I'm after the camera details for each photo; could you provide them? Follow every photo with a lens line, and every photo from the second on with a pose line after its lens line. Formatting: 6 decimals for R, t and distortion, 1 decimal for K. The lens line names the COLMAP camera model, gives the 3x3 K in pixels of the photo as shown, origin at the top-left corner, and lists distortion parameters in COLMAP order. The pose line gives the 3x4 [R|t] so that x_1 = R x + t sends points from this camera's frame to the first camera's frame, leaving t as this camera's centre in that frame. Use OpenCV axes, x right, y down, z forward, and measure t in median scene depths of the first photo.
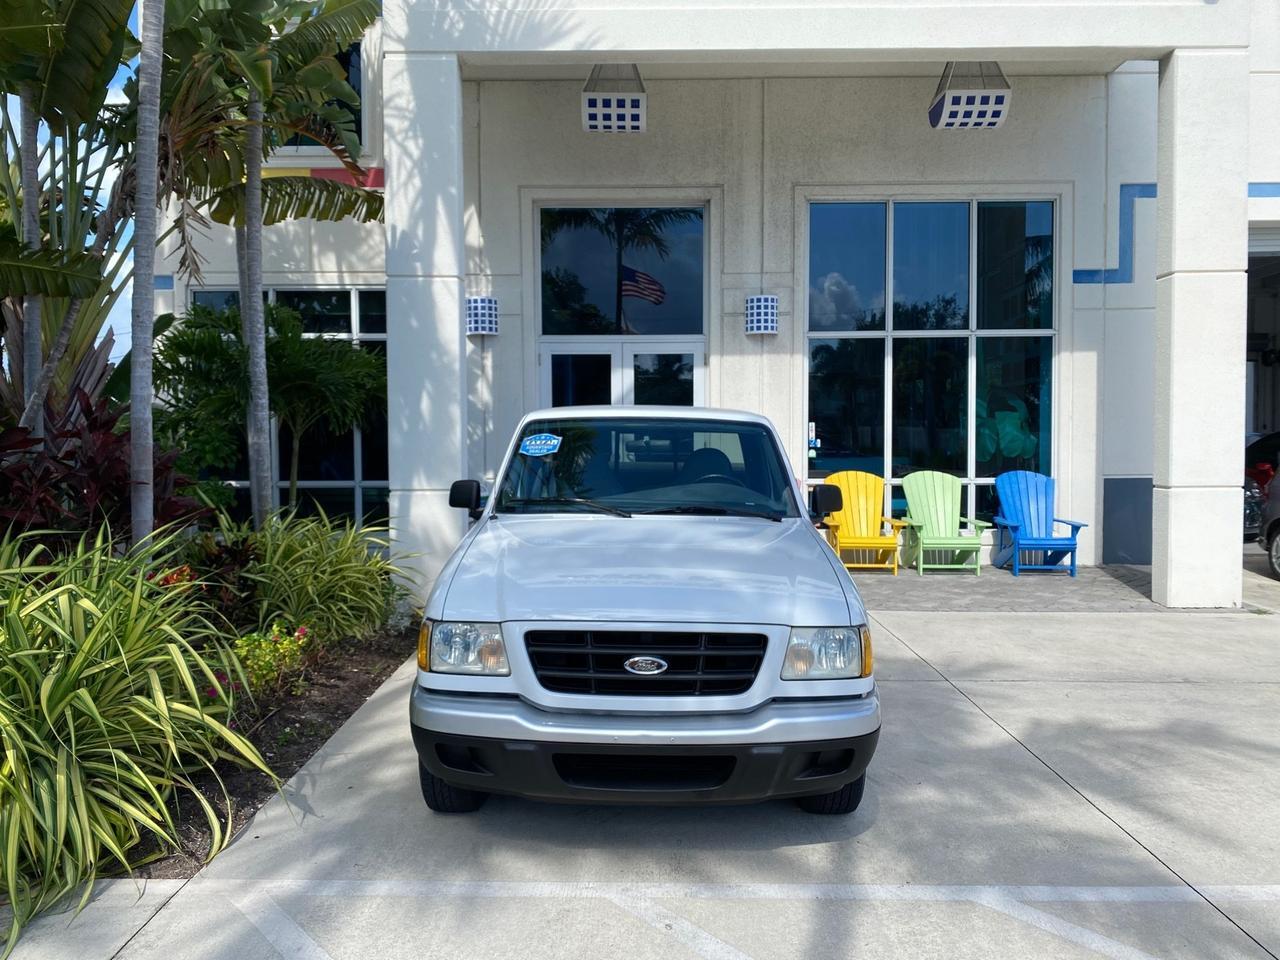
lens RADIAL K [[990.5, 0, 631.6], [0, 990.5, 492.6], [0, 0, 1]] dist [0.021407, -0.027254]
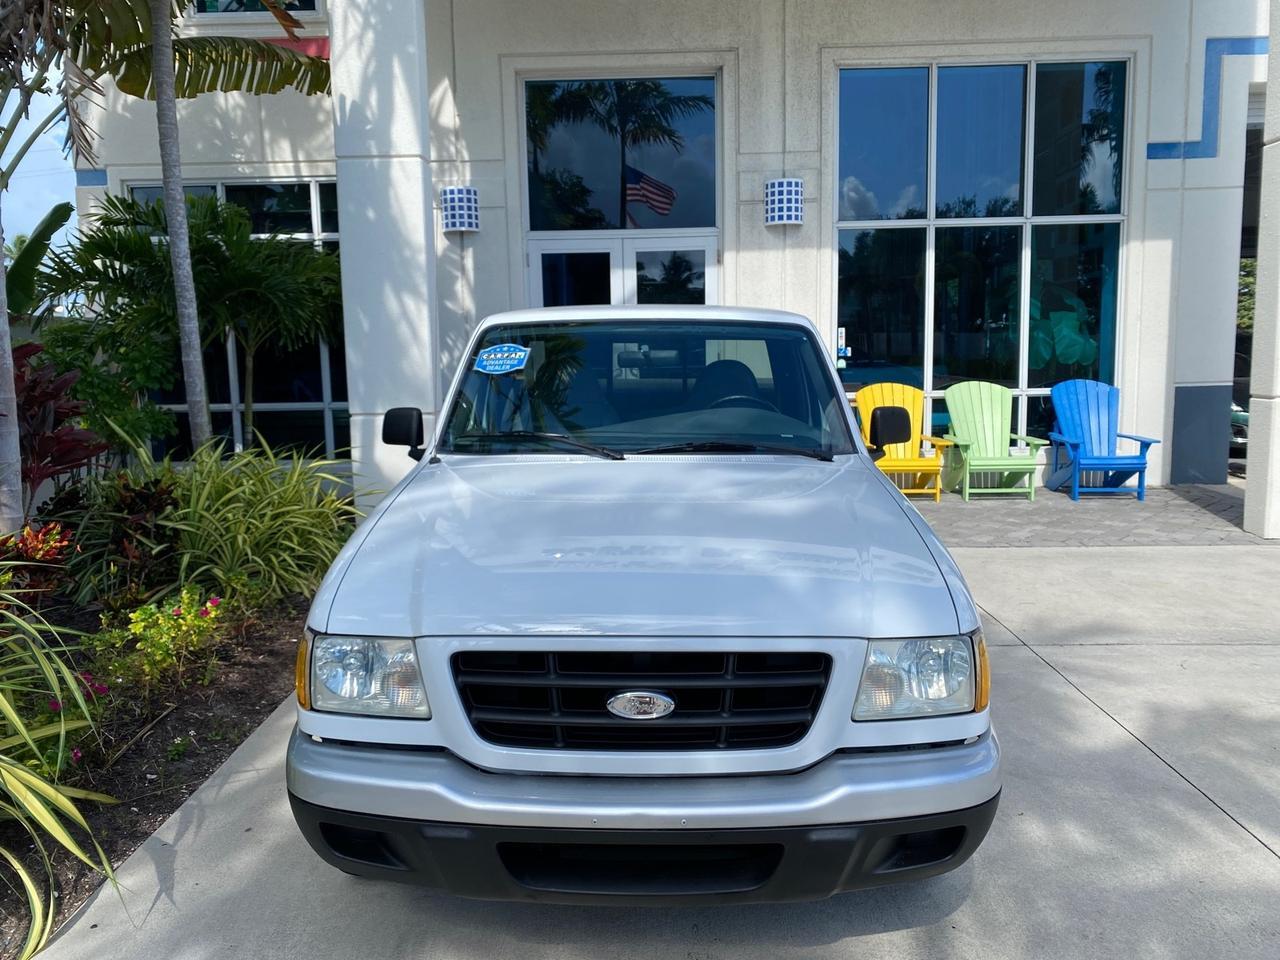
lens RADIAL K [[990.5, 0, 628.0], [0, 990.5, 476.3], [0, 0, 1]] dist [0.021407, -0.027254]
pose [[0.999795, -0.013479, -0.015103, 0.006938], [0.014530, 0.997314, 0.071784, -0.007112], [0.014095, -0.071989, 0.997306, 0.145711]]
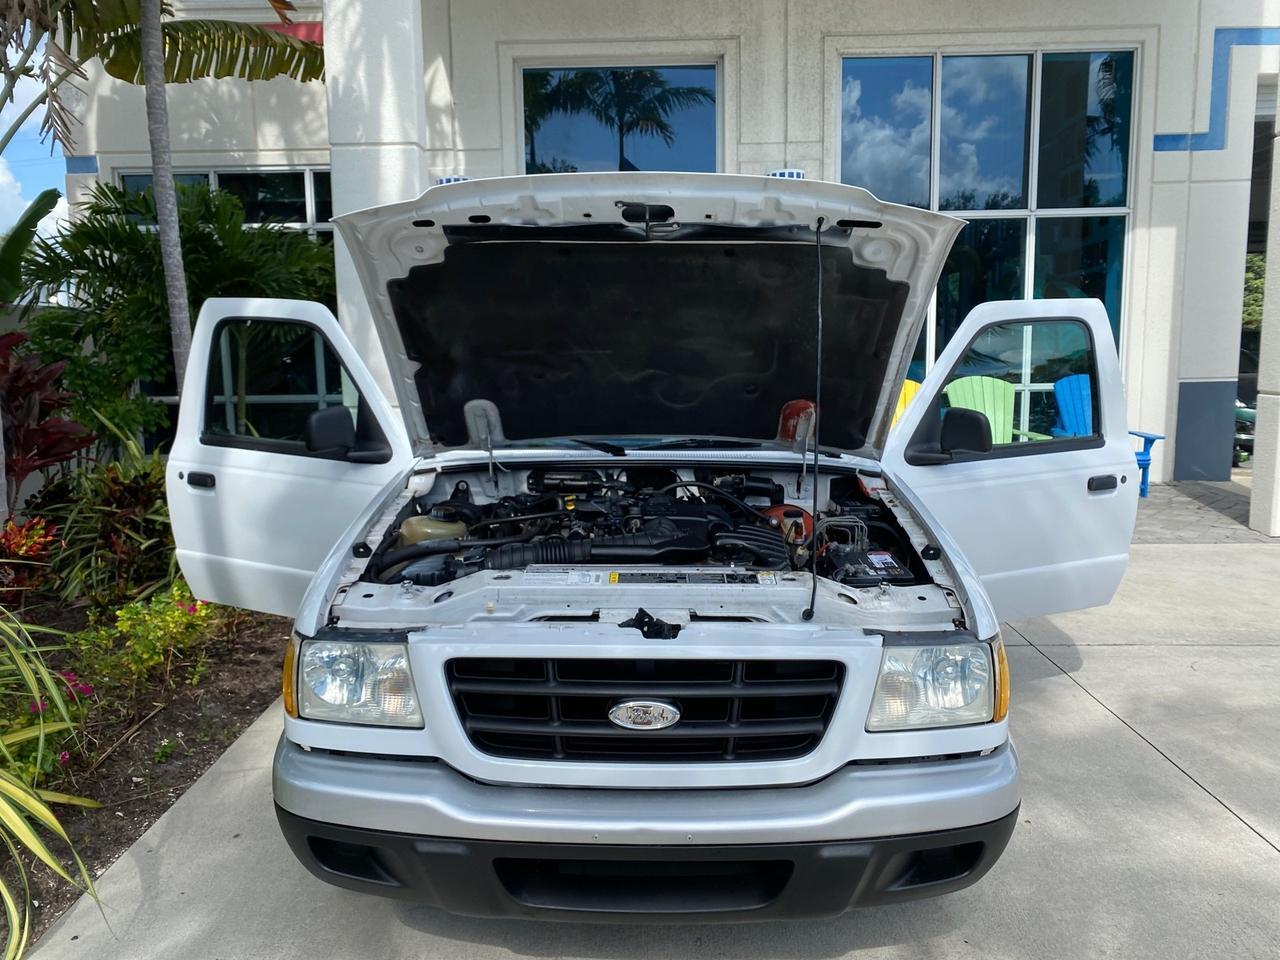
lens RADIAL K [[990.5, 0, 626.4], [0, 990.5, 480.8], [0, 0, 1]] dist [0.021407, -0.027254]
pose [[0.999871, -0.009510, -0.012970, 0.004879], [0.010551, 0.996518, 0.082706, -0.007300], [0.012138, -0.082832, 0.996490, 0.158124]]
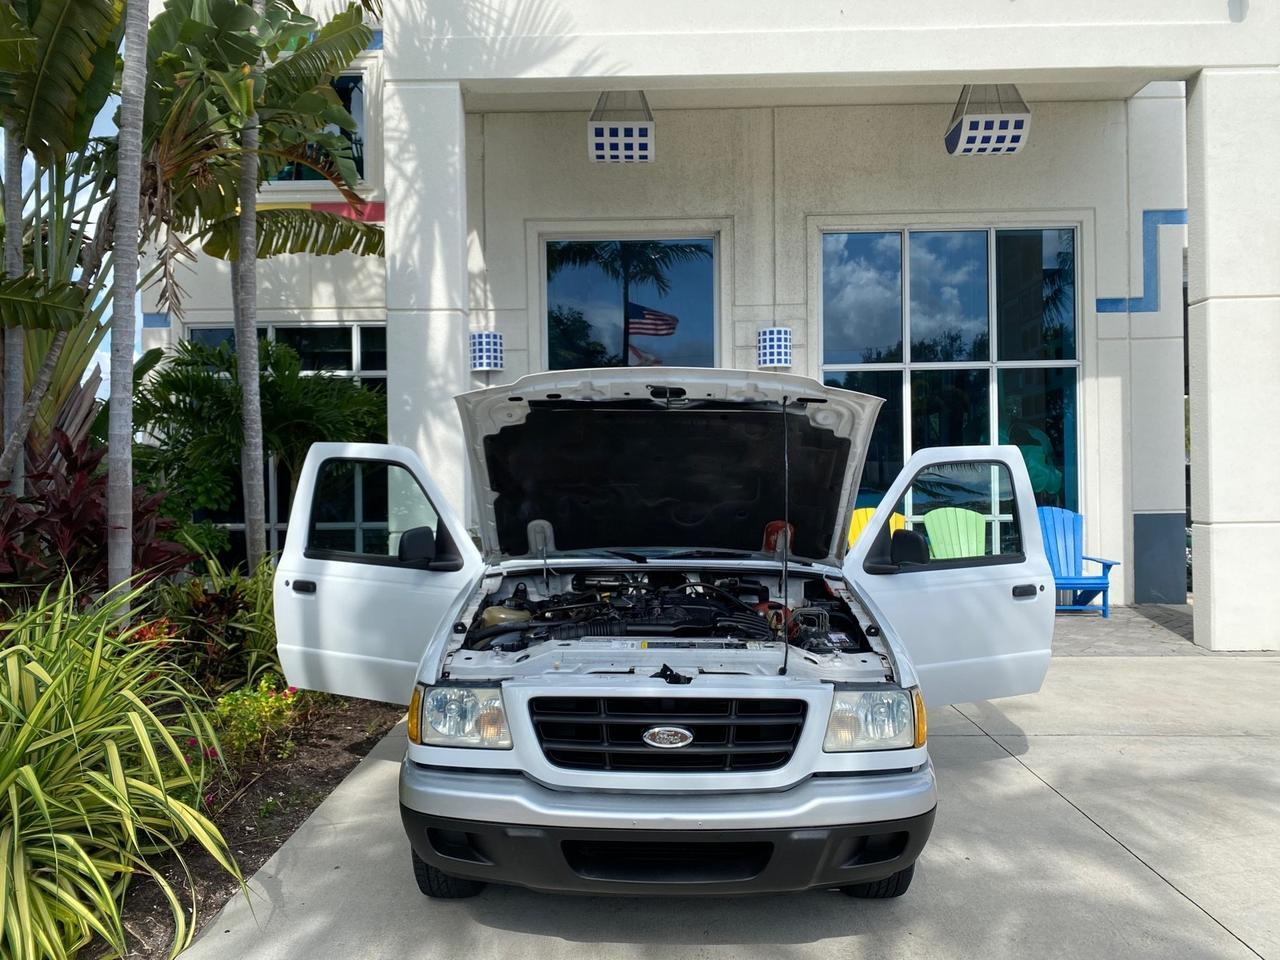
lens RADIAL K [[990.5, 0, 630.3], [0, 990.5, 486.2], [0, 0, 1]] dist [0.021407, -0.027254]
pose [[0.999936, -0.007907, -0.008067, -0.003878], [0.007542, 0.998991, -0.044269, -0.002875], [0.008409, 0.044205, 0.998987, 0.045808]]
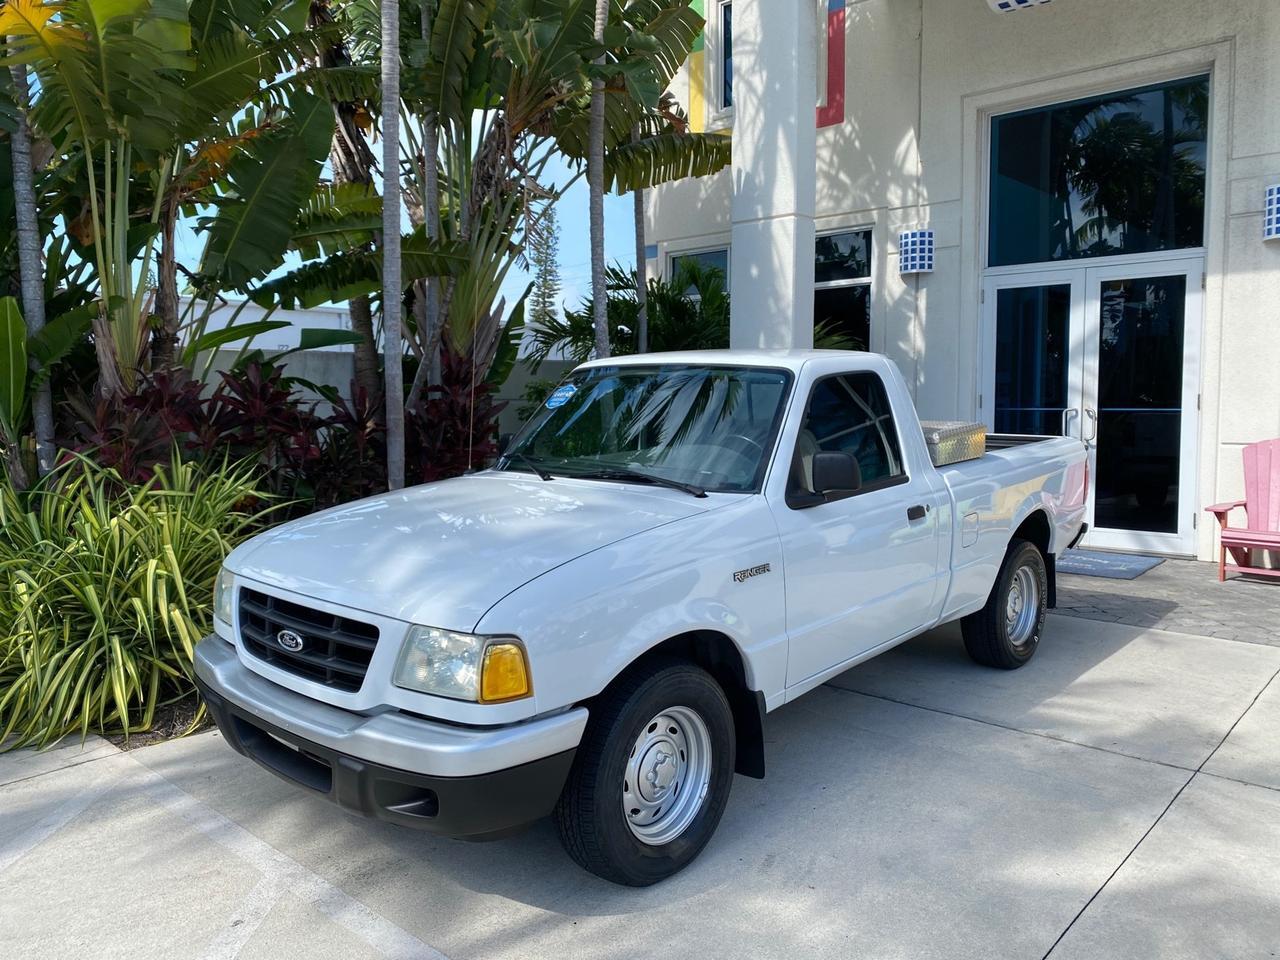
lens RADIAL K [[990.5, 0, 642.5], [0, 990.5, 469.8], [0, 0, 1]] dist [0.021407, -0.027254]
pose [[0.738460, 0.049088, -0.672508, 0.333700], [-0.032965, 0.998782, 0.036706, -0.009603], [0.673491, -0.004936, 0.739179, 0.212814]]
